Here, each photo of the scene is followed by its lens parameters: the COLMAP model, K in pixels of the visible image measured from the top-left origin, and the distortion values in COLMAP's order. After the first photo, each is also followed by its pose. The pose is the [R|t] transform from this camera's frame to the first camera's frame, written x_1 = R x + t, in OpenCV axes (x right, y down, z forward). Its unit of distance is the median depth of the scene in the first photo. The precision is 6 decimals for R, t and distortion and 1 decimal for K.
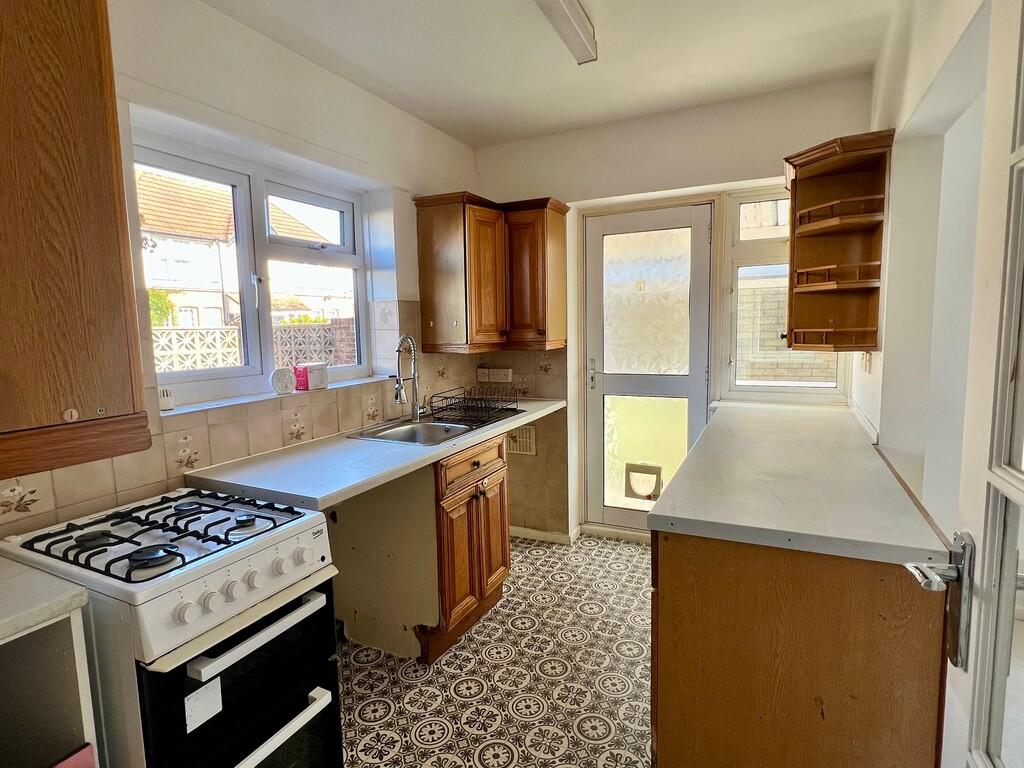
lens RADIAL K [[549.0, 0, 510.6], [0, 549.0, 383.6], [0, 0, 1]] dist [-0.001591, -0.001033]
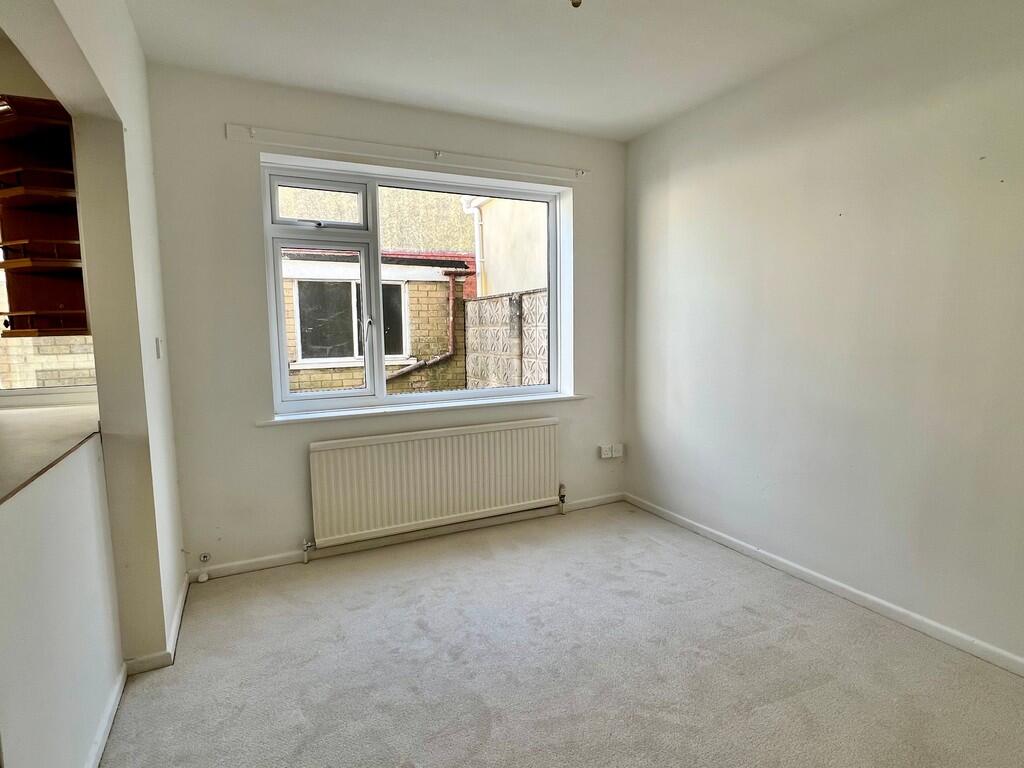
lens RADIAL K [[549.0, 0, 516.1], [0, 549.0, 381.5], [0, 0, 1]] dist [-0.001591, -0.001033]
pose [[0.611131, -0.059518, 0.789289, 0.289709], [0.088253, 0.996075, 0.006779, 0.061799], [-0.786594, 0.065514, 0.613985, -0.125013]]
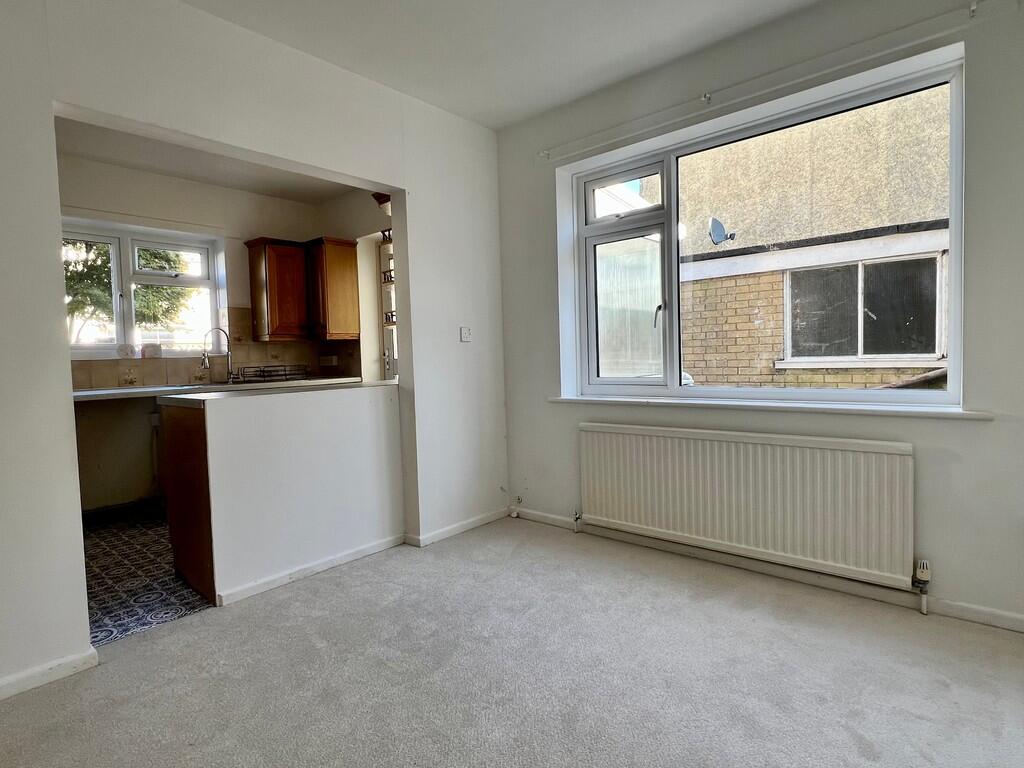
lens RADIAL K [[549.0, 0, 505.0], [0, 549.0, 383.2], [0, 0, 1]] dist [-0.001591, -0.001033]
pose [[0.961365, 0.010774, -0.275065, 1.054224], [-0.025979, 0.998325, -0.051693, 0.135223], [0.274048, 0.056842, 0.960035, -0.303098]]
